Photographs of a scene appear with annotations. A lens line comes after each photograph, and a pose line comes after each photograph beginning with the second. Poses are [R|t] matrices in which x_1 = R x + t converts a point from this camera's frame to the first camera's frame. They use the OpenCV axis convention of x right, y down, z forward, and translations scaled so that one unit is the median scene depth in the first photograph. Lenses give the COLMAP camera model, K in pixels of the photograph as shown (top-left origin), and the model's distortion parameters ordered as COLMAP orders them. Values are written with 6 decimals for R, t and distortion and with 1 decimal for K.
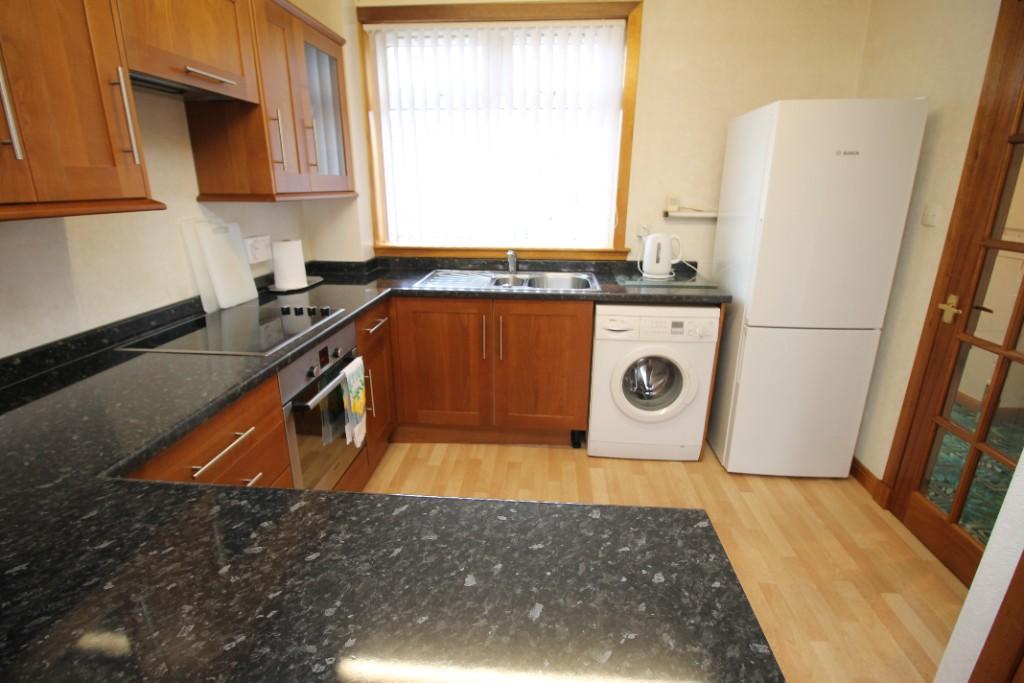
lens RADIAL K [[479.9, 0, 513.4], [0, 479.9, 329.4], [0, 0, 1]] dist [0.003276, -0.014297]
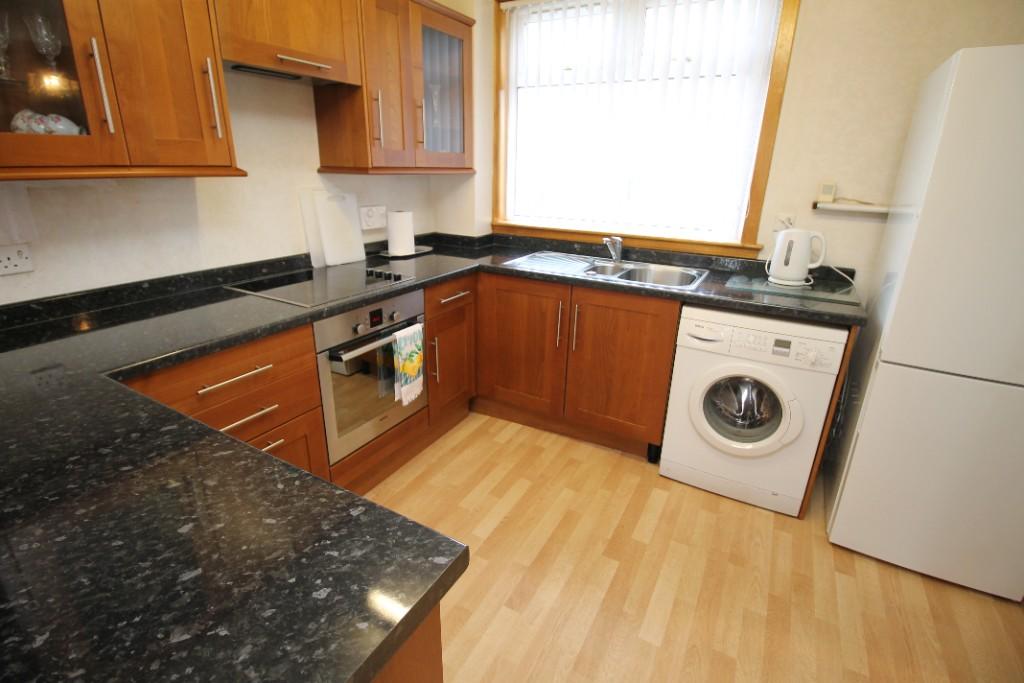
lens RADIAL K [[479.9, 0, 513.4], [0, 479.9, 329.4], [0, 0, 1]] dist [0.003276, -0.014297]
pose [[0.905411, 0.151393, -0.396625, 0.245611], [-0.138790, 0.988474, 0.060475, -0.019243], [0.401209, 0.000293, 0.915986, 0.088006]]
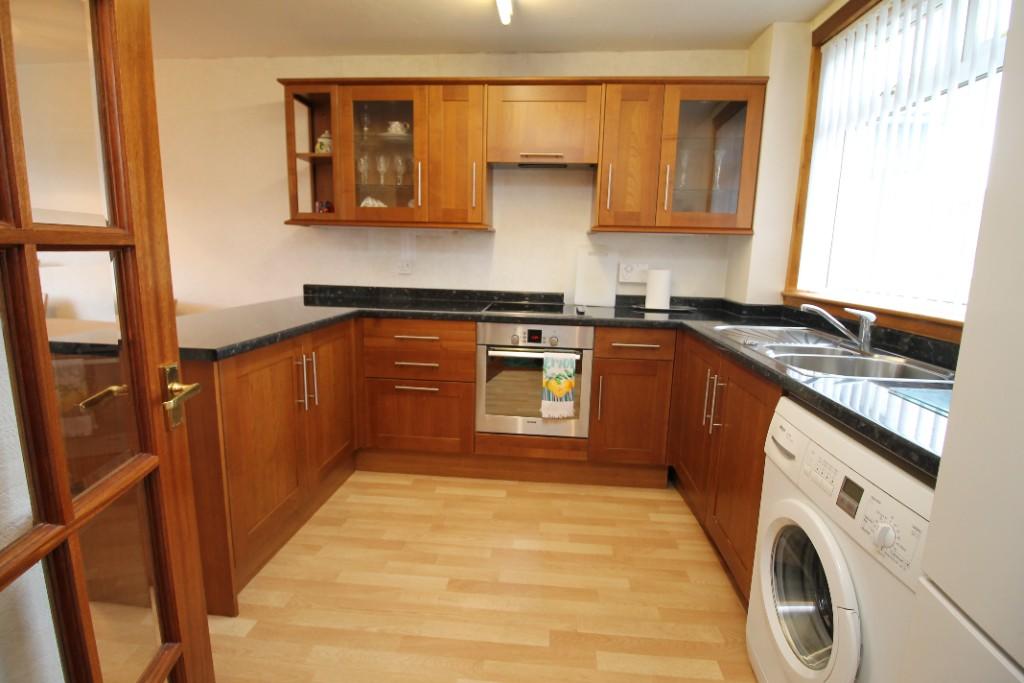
lens RADIAL K [[479.9, 0, 513.4], [0, 479.9, 329.4], [0, 0, 1]] dist [0.003276, -0.014297]
pose [[-0.003553, 0.153918, -0.988077, 0.719921], [-0.314095, 0.937906, 0.147232, -0.107352], [0.949385, 0.310873, 0.045012, 0.648416]]
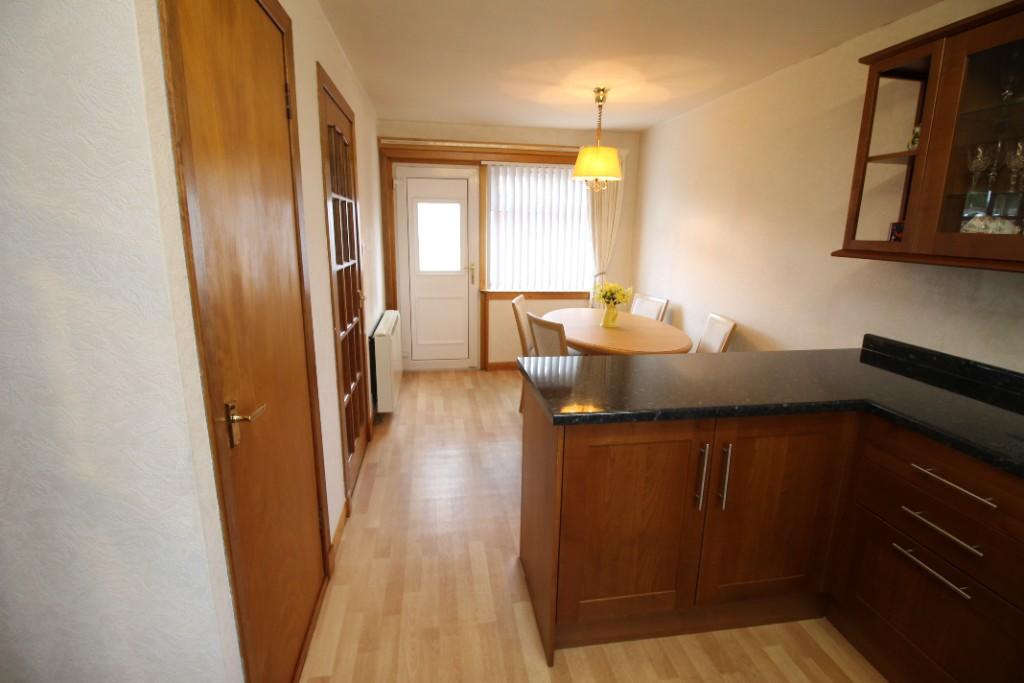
lens RADIAL K [[479.9, 0, 513.4], [0, 479.9, 329.4], [0, 0, 1]] dist [0.003276, -0.014297]
pose [[-0.971222, 0.033680, -0.235784, 0.311994], [-0.085413, 0.874857, 0.476791, -0.249133], [0.222335, 0.483209, -0.846803, 0.768814]]
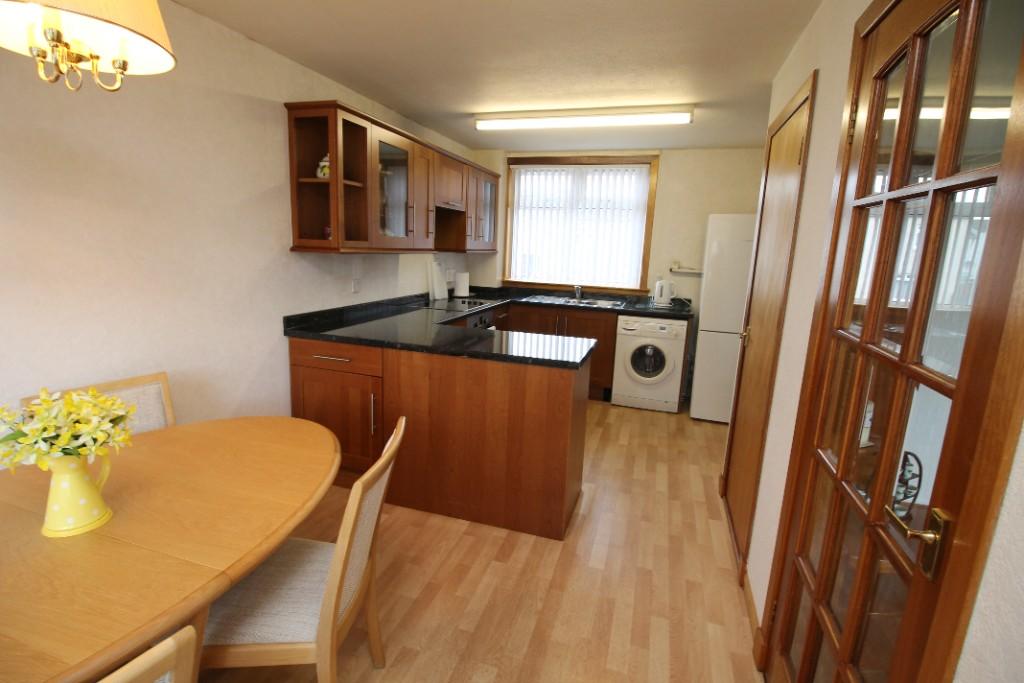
lens RADIAL K [[479.9, 0, 513.4], [0, 479.9, 329.4], [0, 0, 1]] dist [0.003276, -0.014297]
pose [[0.973292, 0.075517, -0.216795, 0.184292], [-0.101732, 0.988440, -0.112416, 0.251173], [0.205800, 0.131469, 0.969723, -0.856609]]
